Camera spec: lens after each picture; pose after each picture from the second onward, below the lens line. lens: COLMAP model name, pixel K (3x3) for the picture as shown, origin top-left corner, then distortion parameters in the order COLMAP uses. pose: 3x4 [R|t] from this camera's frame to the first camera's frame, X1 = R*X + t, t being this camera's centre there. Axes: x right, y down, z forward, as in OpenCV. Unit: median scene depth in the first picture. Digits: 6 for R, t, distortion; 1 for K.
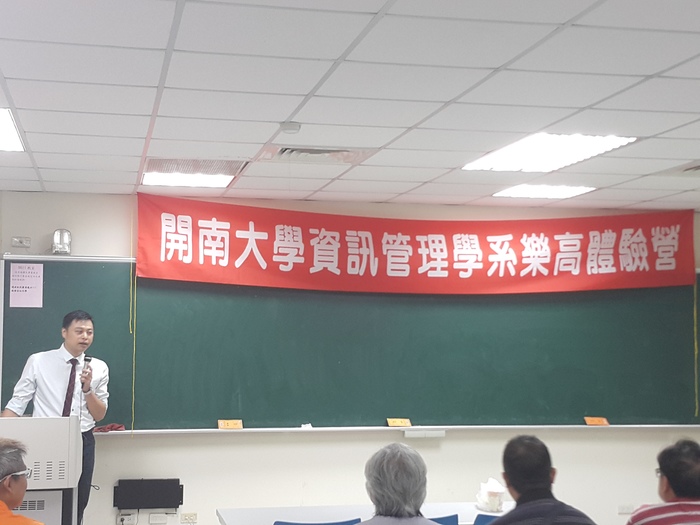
lens RADIAL K [[1122.0, 0, 337.0], [0, 1122.0, 278.5], [0, 0, 1]] dist [0.109578, 0.000000]
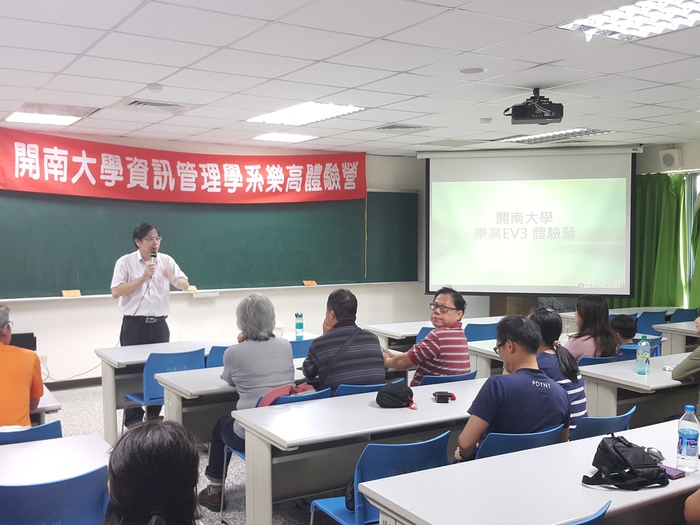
lens RADIAL K [[760.6, 0, 341.0], [0, 760.6, 263.0], [0, 0, 1]] dist [0.098256, 0.000000]
pose [[0.938447, -0.021799, 0.344734, -0.106894], [-0.008758, 0.996184, 0.086834, 0.003210], [-0.345311, -0.084509, 0.934676, -0.029373]]
